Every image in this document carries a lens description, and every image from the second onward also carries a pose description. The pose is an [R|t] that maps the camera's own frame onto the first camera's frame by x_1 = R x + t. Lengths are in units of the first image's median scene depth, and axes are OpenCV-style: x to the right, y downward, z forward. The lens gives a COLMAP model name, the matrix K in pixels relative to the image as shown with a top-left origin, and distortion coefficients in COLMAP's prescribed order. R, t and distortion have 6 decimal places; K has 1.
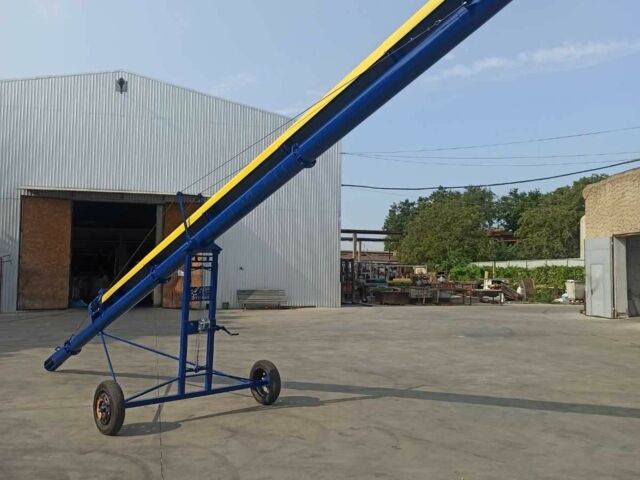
lens RADIAL K [[600.5, 0, 320.0], [0, 600.5, 240.0], [0, 0, 1]] dist [0.022484, -0.001601]
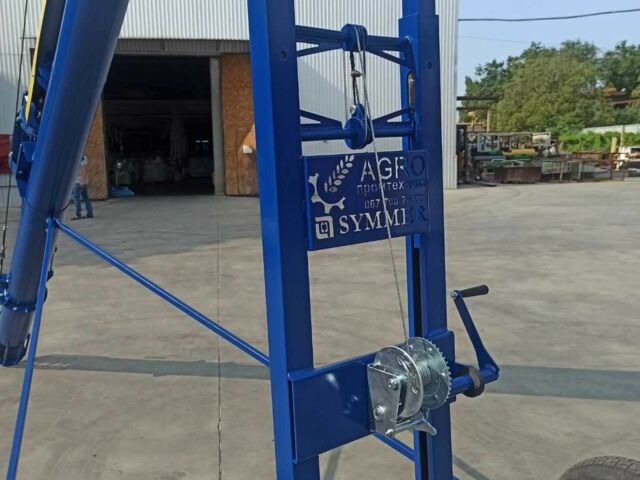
lens RADIAL K [[600.5, 0, 320.0], [0, 600.5, 240.0], [0, 0, 1]] dist [0.022484, -0.001601]
pose [[0.993887, -0.013780, -0.109543, -0.030140], [0.035602, 0.979181, 0.199841, 0.009666], [0.104509, -0.202519, 0.973686, 0.127602]]
